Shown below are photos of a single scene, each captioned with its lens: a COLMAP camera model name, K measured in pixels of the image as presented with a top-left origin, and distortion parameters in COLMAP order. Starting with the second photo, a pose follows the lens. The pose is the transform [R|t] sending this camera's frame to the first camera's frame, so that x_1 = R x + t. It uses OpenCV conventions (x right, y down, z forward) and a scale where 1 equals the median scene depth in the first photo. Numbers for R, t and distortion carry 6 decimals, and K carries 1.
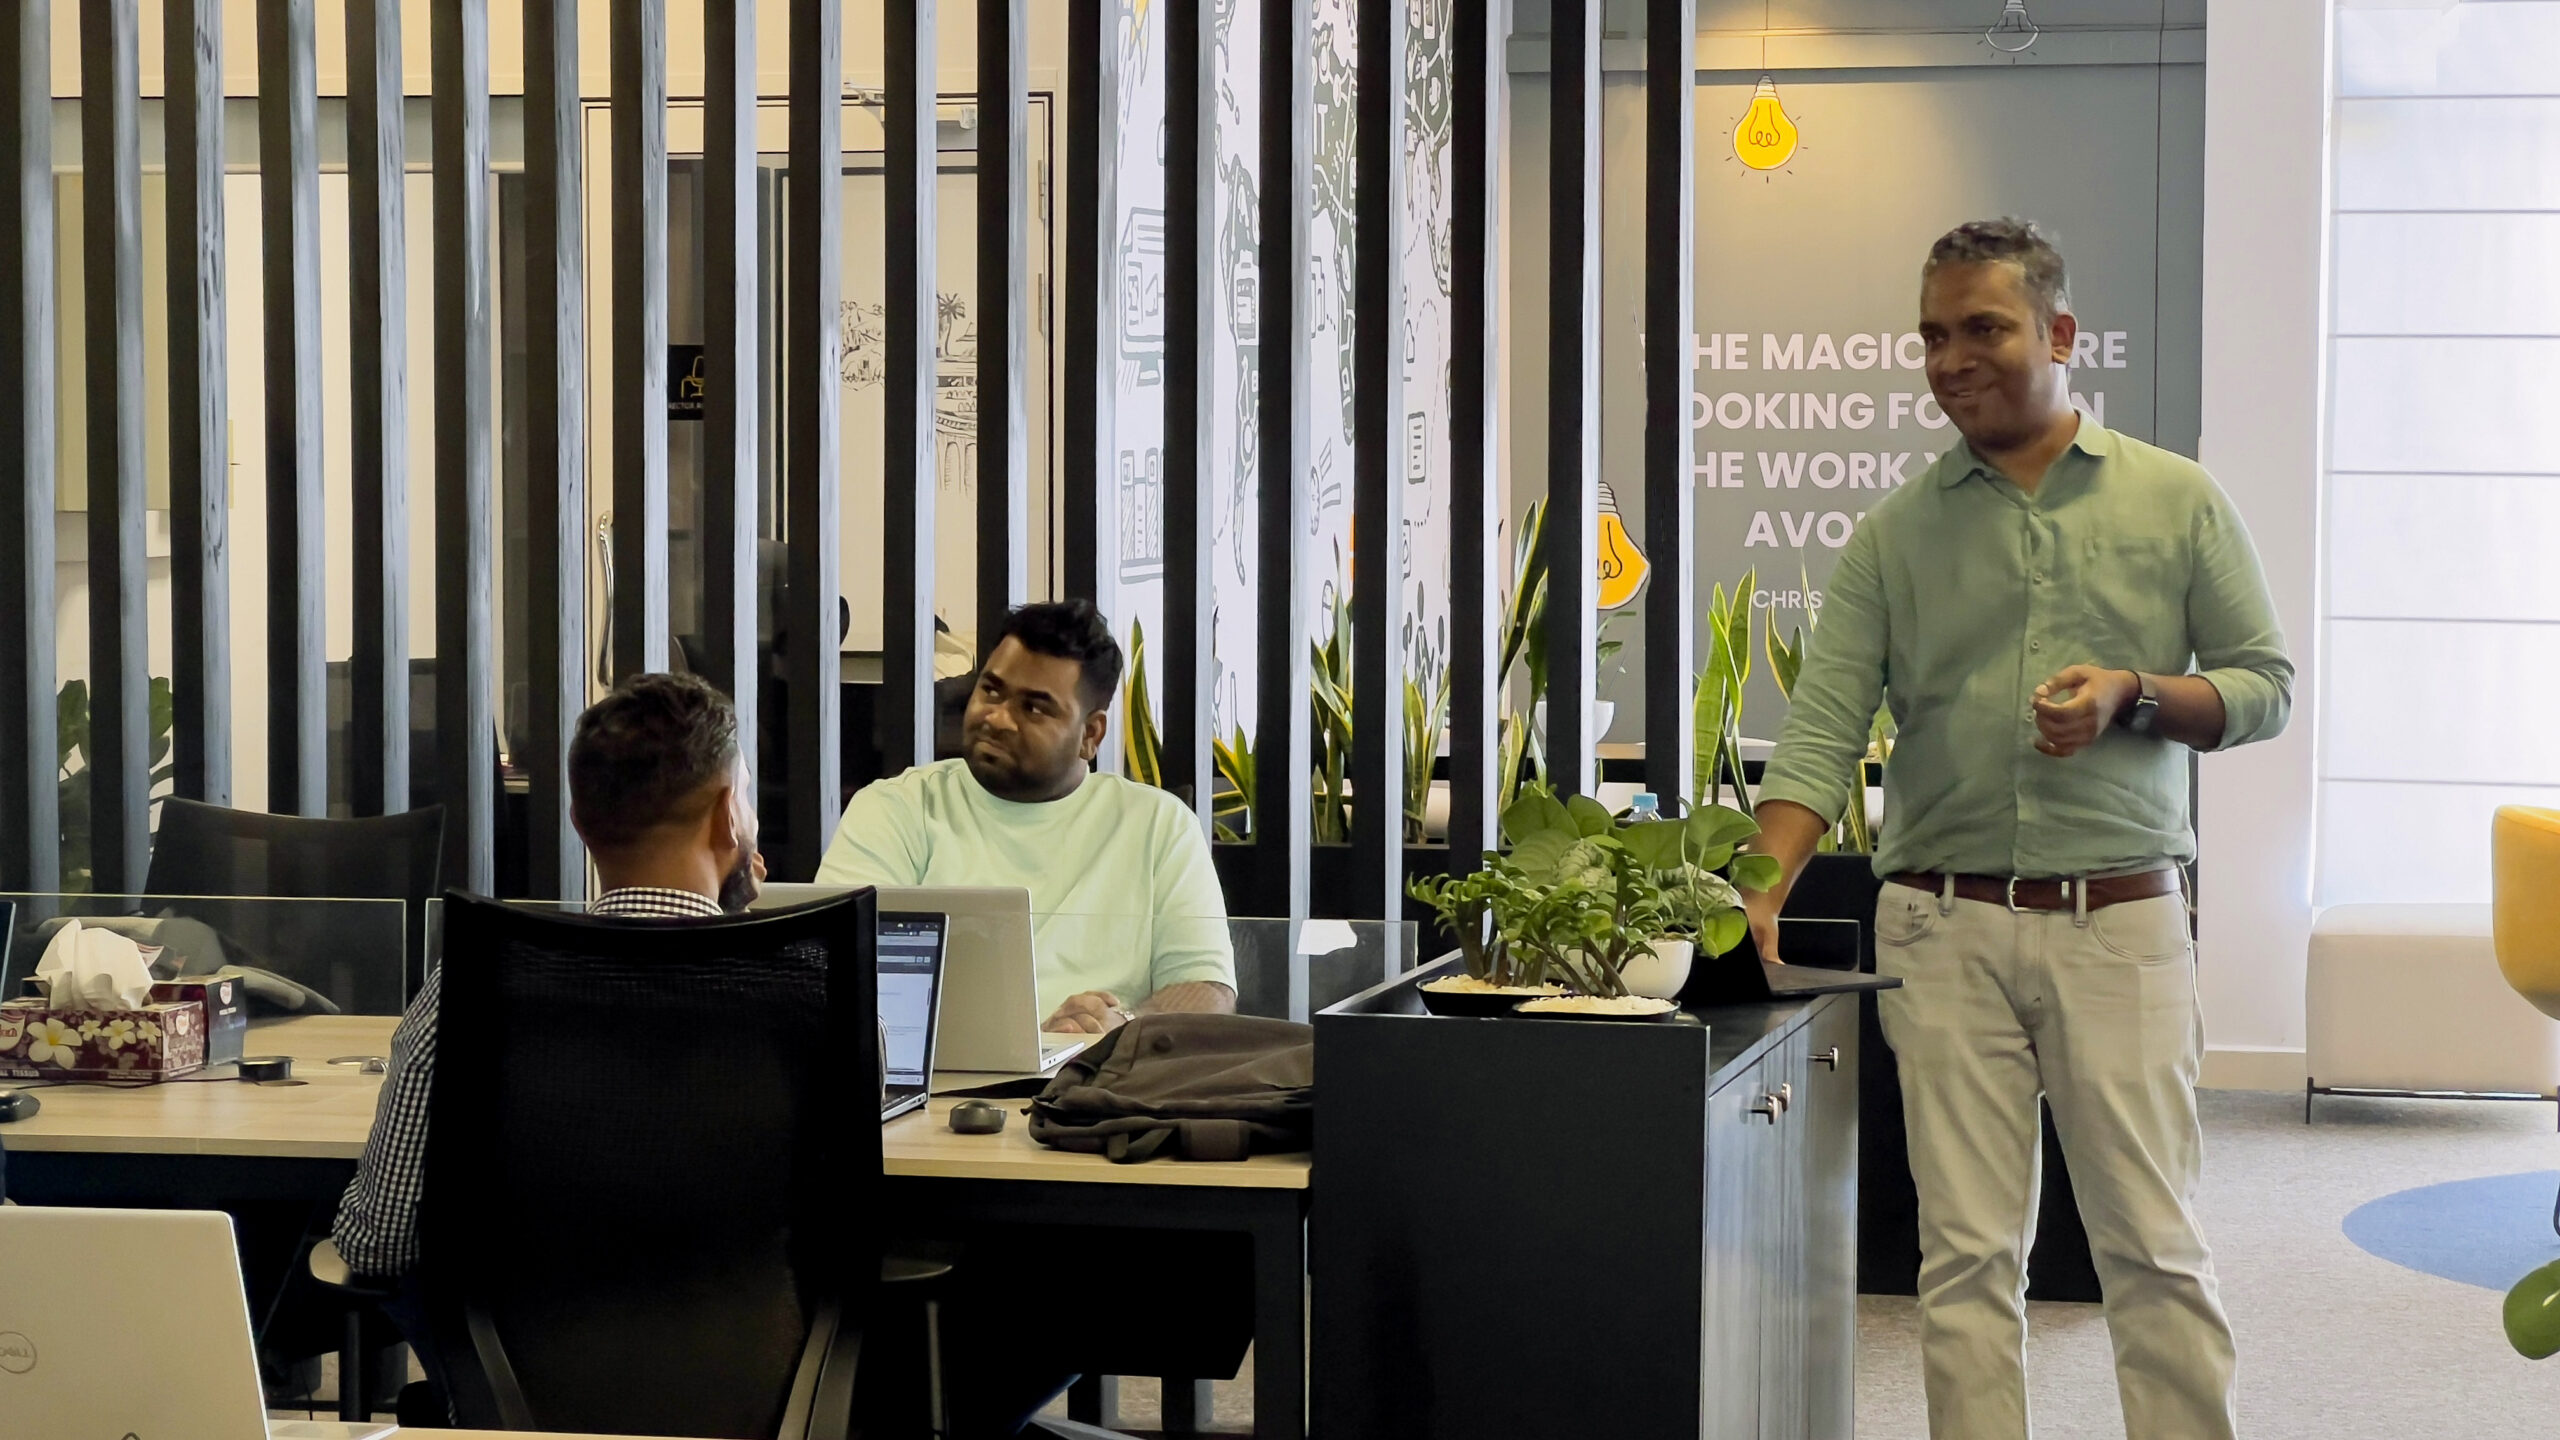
lens RADIAL K [[5705.8, 0, 1258.3], [0, 5705.8, 720.5], [0, 0, 1]] dist [0.141327, 0.000000]
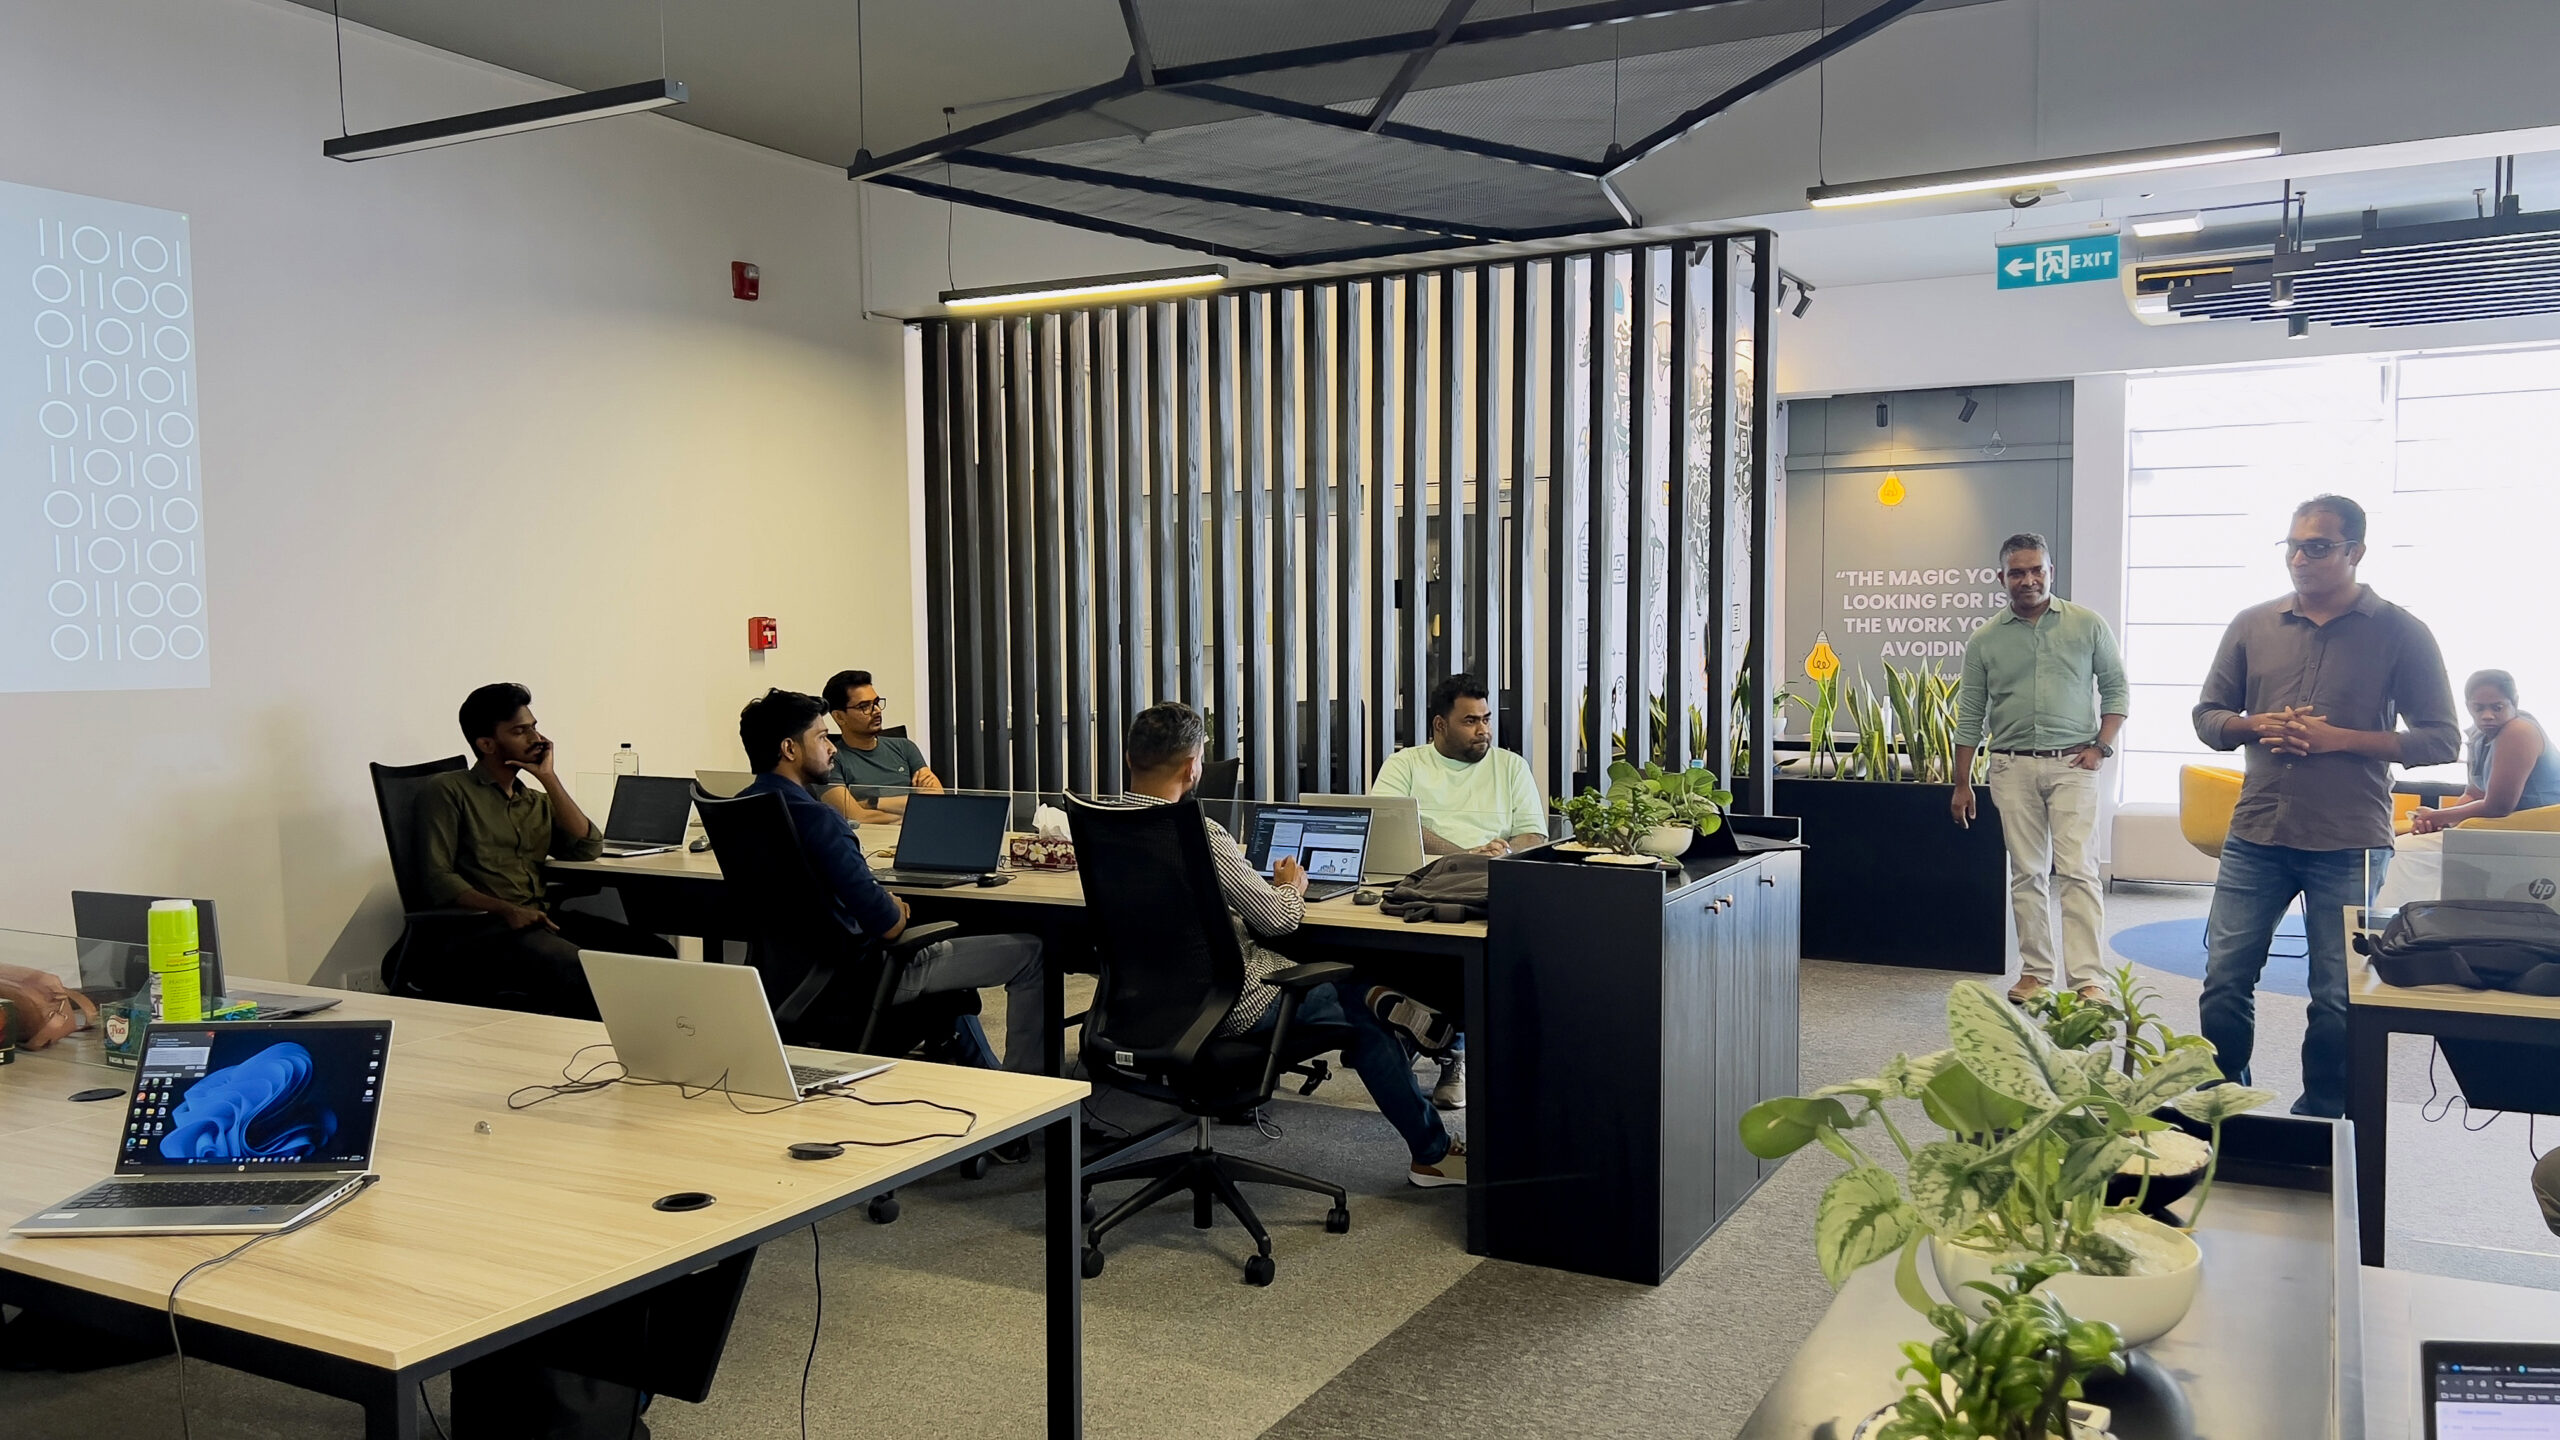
lens RADIAL K [[1934.5, 0, 1241.6], [0, 1934.5, 716.3], [0, 0, 1]] dist [0.062572, -0.072531]
pose [[0.960874, 0.004470, -0.276949, 0.094956], [-0.005045, 0.999986, -0.001363, -0.002366], [0.276939, 0.002706, 0.960884, 0.184355]]
